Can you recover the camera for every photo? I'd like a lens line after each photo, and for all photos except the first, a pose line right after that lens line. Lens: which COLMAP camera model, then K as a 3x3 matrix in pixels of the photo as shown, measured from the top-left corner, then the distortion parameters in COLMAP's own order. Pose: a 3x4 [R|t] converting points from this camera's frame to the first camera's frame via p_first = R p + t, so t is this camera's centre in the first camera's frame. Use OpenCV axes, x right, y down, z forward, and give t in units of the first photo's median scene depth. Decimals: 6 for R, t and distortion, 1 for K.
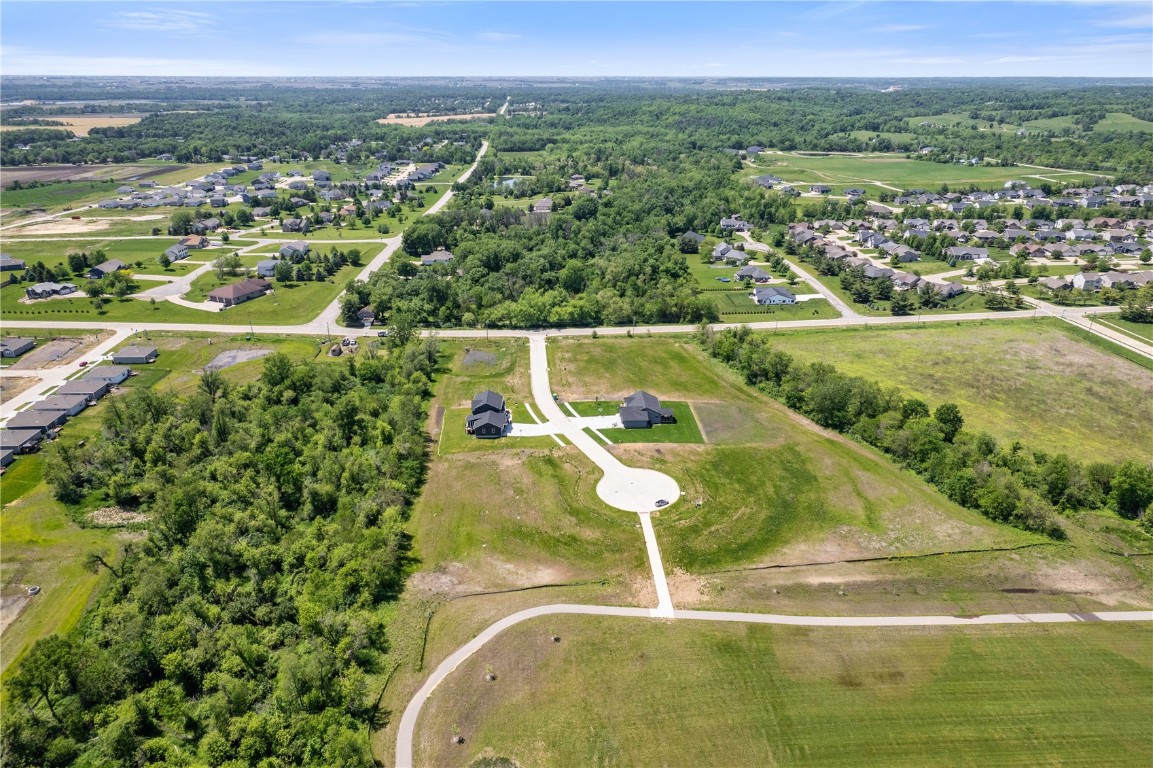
lens RADIAL K [[721.0, 0, 582.6], [0, 721.0, 383.9], [0, 0, 1]] dist [0.002152, 0.003828]
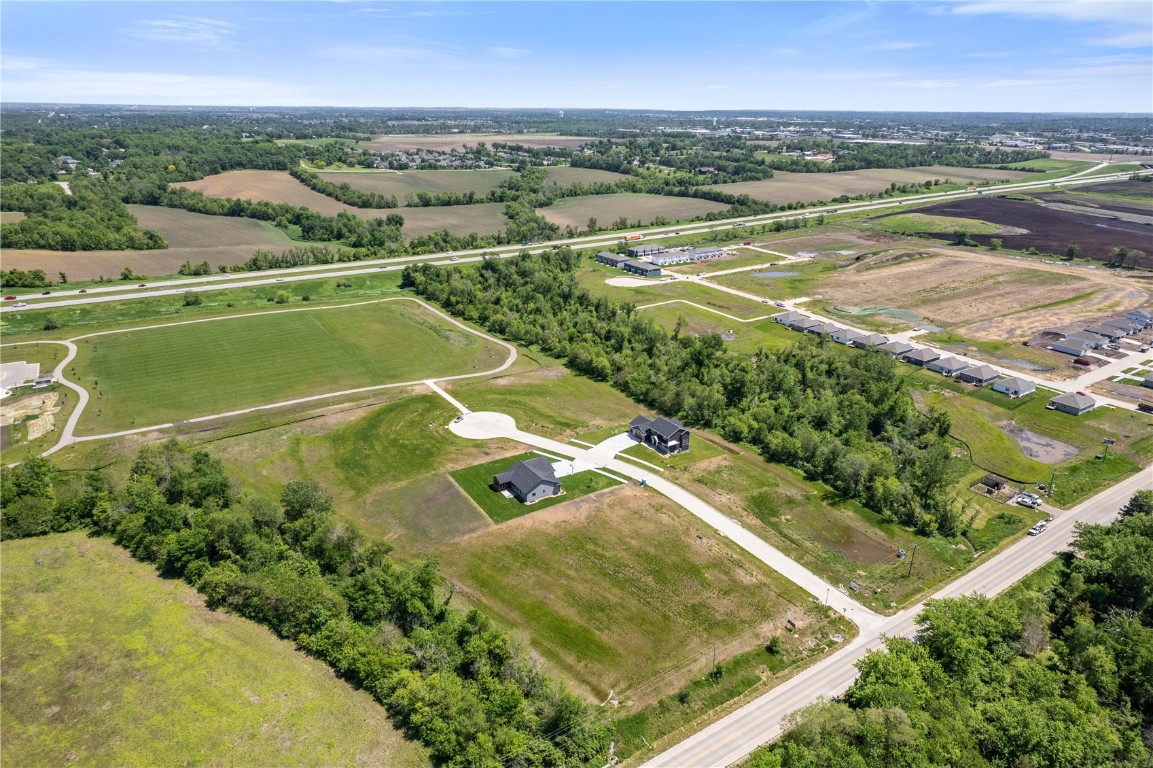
lens RADIAL K [[721.0, 0, 582.6], [0, 721.0, 383.9], [0, 0, 1]] dist [0.002152, 0.003828]
pose [[-0.861981, 0.174850, -0.475833, 0.412690], [-0.207140, 0.735220, 0.645403, -0.606774], [0.462690, 0.654889, -0.597527, 1.436635]]
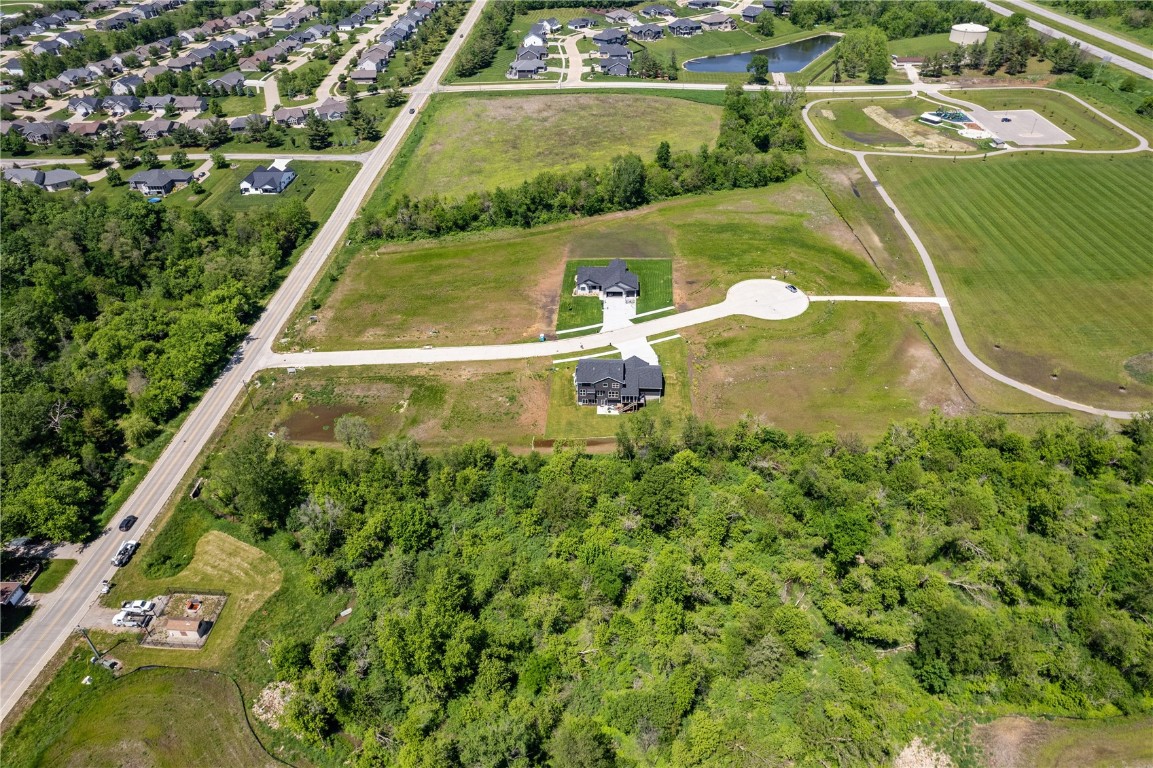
lens RADIAL K [[736.1, 0, 576.5], [0, 736.1, 384.0], [0, 0, 1]] dist [-0.044343, 0.001442]
pose [[0.092891, -0.594942, 0.798383, -0.694401], [0.408064, 0.754163, 0.514512, -0.334662], [-0.908215, 0.277998, 0.312829, 0.767282]]
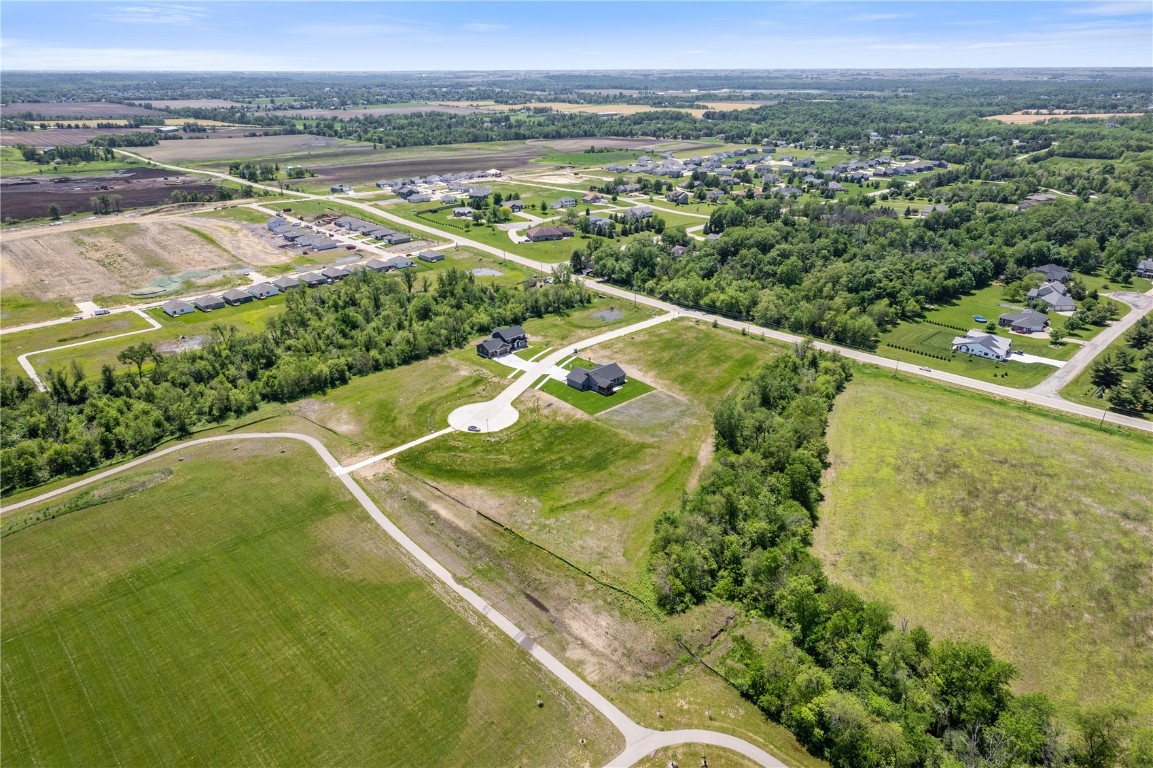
lens RADIAL K [[721.0, 0, 582.6], [0, 721.0, 383.9], [0, 0, 1]] dist [0.002152, 0.003828]
pose [[0.662757, 0.298218, -0.686891, 0.789578], [-0.291742, 0.947631, 0.129929, -0.085199], [0.689667, 0.114284, 0.715052, 0.210111]]
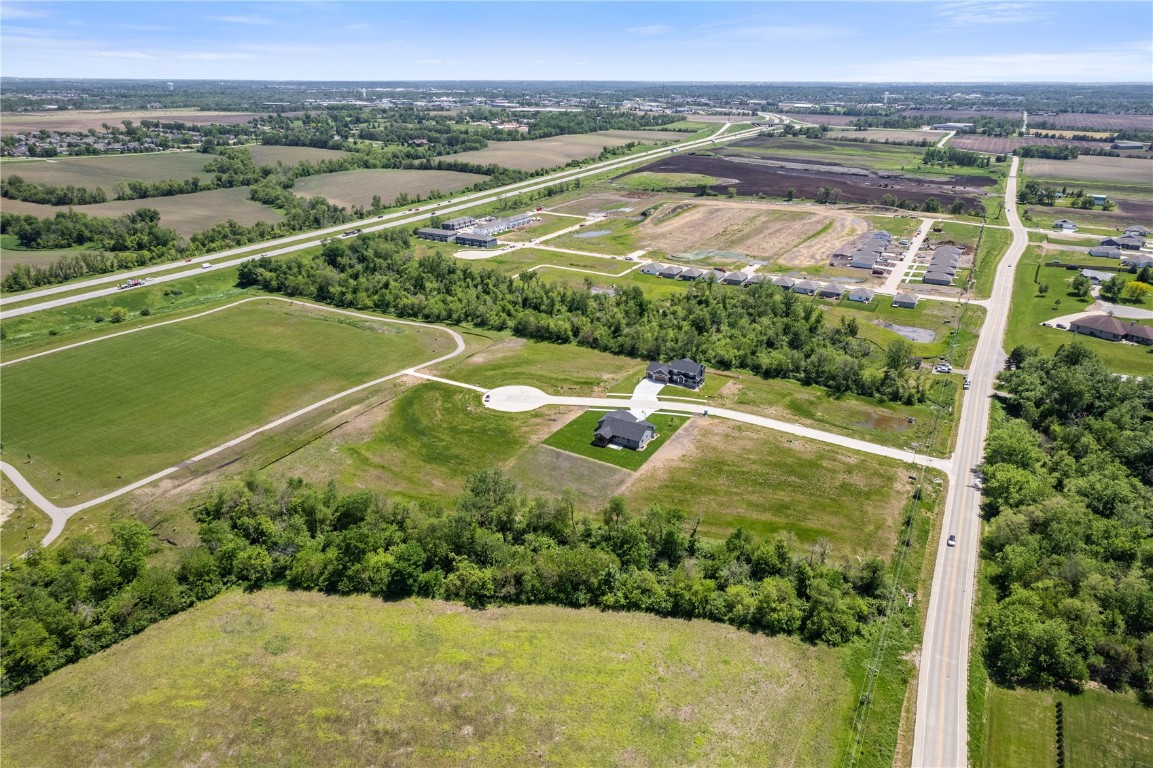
lens RADIAL K [[721.0, 0, 582.6], [0, 721.0, 383.9], [0, 0, 1]] dist [0.002152, 0.003828]
pose [[-0.534015, 0.327056, -0.779655, 0.804595], [-0.335721, 0.764309, 0.550566, -0.495547], [0.775963, 0.555758, -0.298353, 1.174838]]
